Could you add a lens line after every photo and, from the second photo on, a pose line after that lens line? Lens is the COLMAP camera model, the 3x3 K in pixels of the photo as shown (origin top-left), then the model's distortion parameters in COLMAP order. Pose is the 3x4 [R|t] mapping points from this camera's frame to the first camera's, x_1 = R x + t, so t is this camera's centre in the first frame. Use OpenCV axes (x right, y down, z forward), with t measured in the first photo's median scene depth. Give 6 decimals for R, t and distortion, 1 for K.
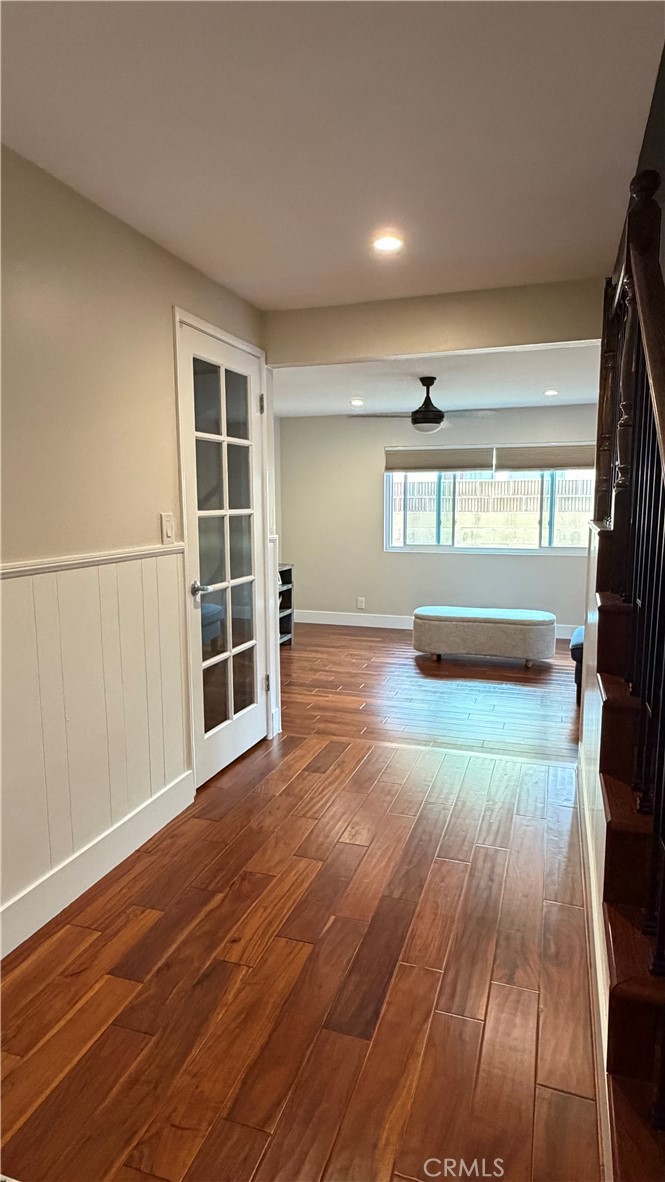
lens RADIAL K [[669.1, 0, 334.4], [0, 669.1, 595.1], [0, 0, 1]] dist [-0.000052, -0.001015]
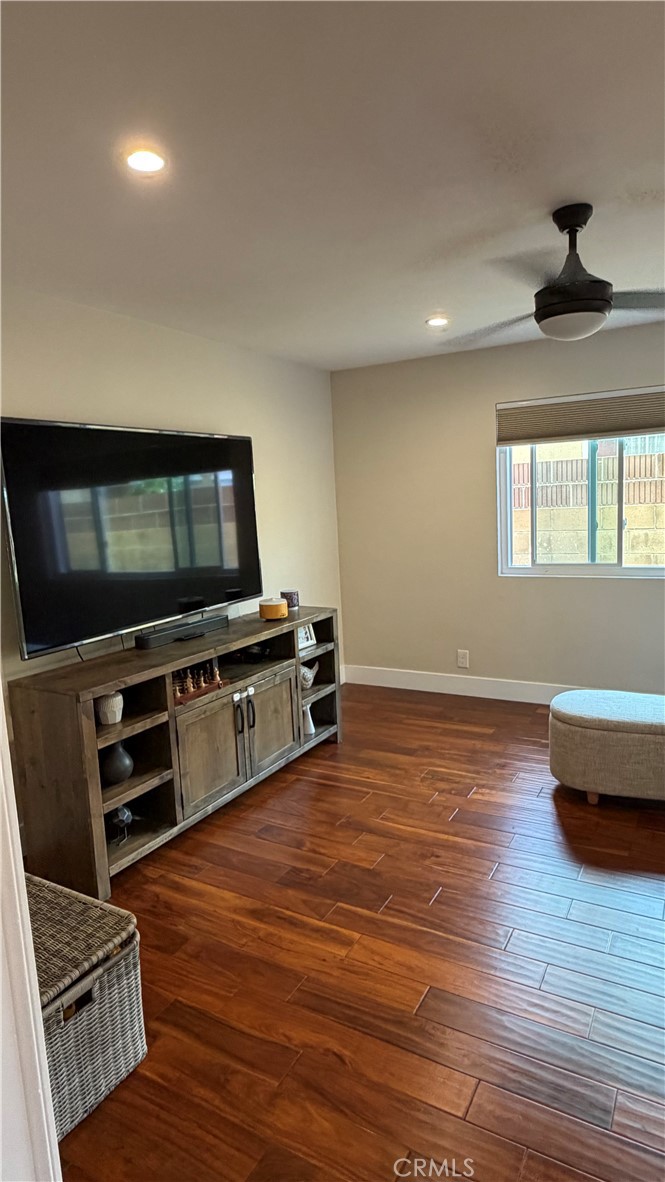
lens RADIAL K [[669.1, 0, 325.0], [0, 669.1, 586.8], [0, 0, 1]] dist [-0.000052, -0.001015]
pose [[0.977256, -0.018398, -0.211263, 0.050088], [0.018498, 0.999828, -0.001501, -0.059784], [0.211254, -0.002441, 0.977428, 0.383597]]
